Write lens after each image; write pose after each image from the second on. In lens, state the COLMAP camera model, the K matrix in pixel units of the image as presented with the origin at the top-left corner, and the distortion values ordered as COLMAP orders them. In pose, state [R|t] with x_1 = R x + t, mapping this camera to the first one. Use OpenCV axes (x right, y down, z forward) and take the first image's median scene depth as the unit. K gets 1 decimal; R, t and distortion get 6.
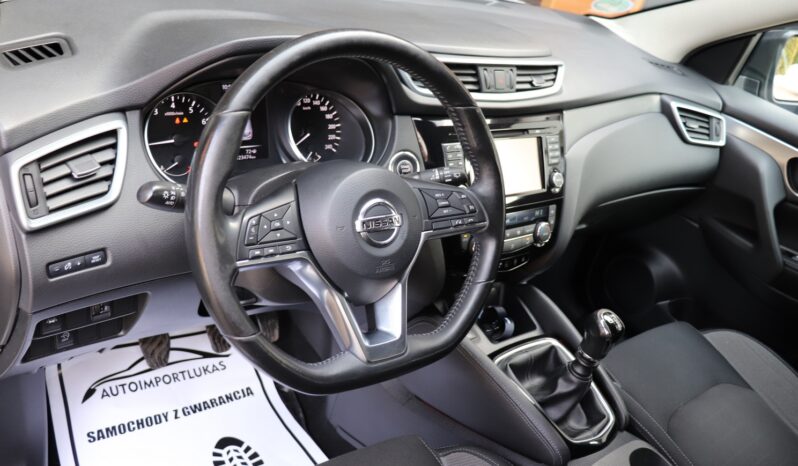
lens RADIAL K [[667.6, 0, 388.6], [0, 667.6, 236.1], [0, 0, 1]] dist [-0.171968, 0.159202]
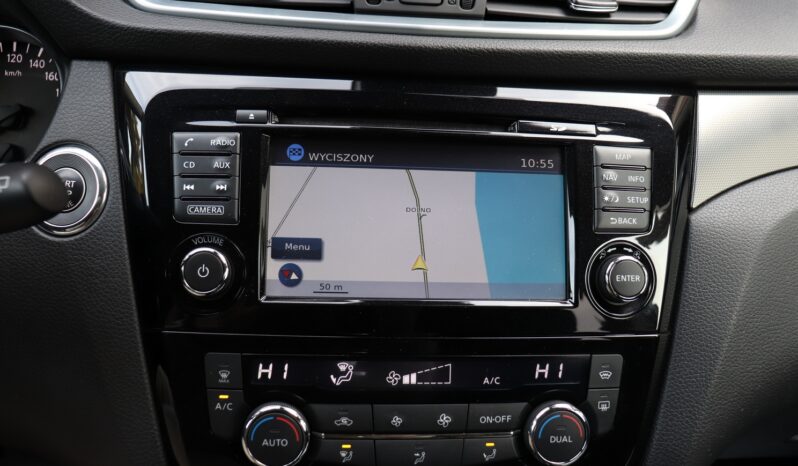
lens RADIAL K [[725.7, 0, 395.8], [0, 725.7, 221.8], [0, 0, 1]] dist [-0.156388, 0.006973]
pose [[0.844092, 0.040919, -0.534635, 0.391712], [-0.151819, 0.974521, -0.165108, -0.041736], [0.514256, 0.220534, 0.828797, 0.727952]]
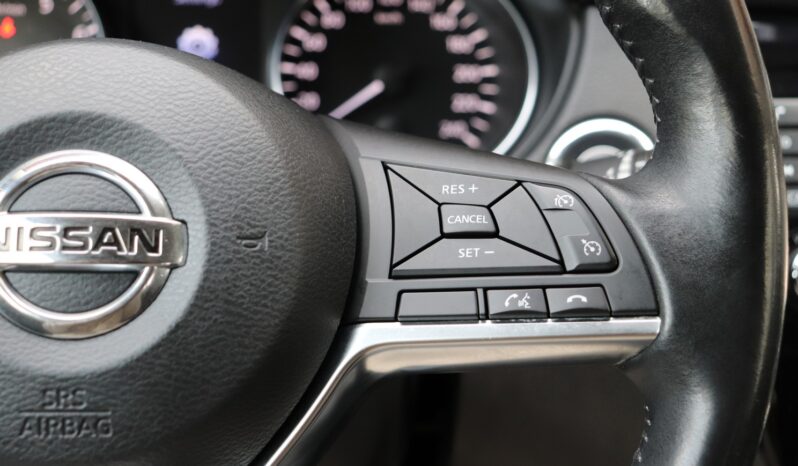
lens RADIAL K [[1196.0, 0, 385.3], [0, 1196.0, 232.7], [0, 0, 1]] dist [0.013508, 0.055804]
pose [[0.827504, 0.027714, -0.560776, 0.238018], [-0.137698, 0.978296, -0.154844, 0.021744], [0.544313, 0.205352, 0.813360, 0.482604]]
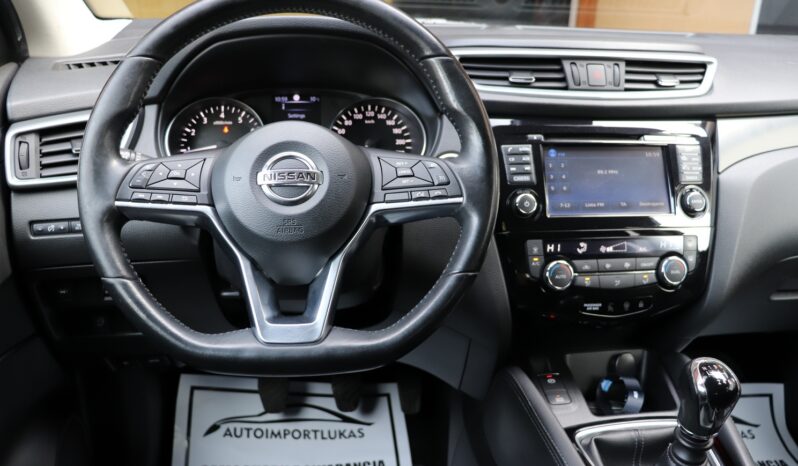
lens RADIAL K [[667.6, 0, 388.6], [0, 667.6, 236.1], [0, 0, 1]] dist [-0.171968, 0.159202]
pose [[0.858048, -0.018797, -0.513226, 0.375347], [-0.096662, 0.975559, -0.197337, 0.147687], [0.504391, 0.218934, 0.835259, 0.250895]]
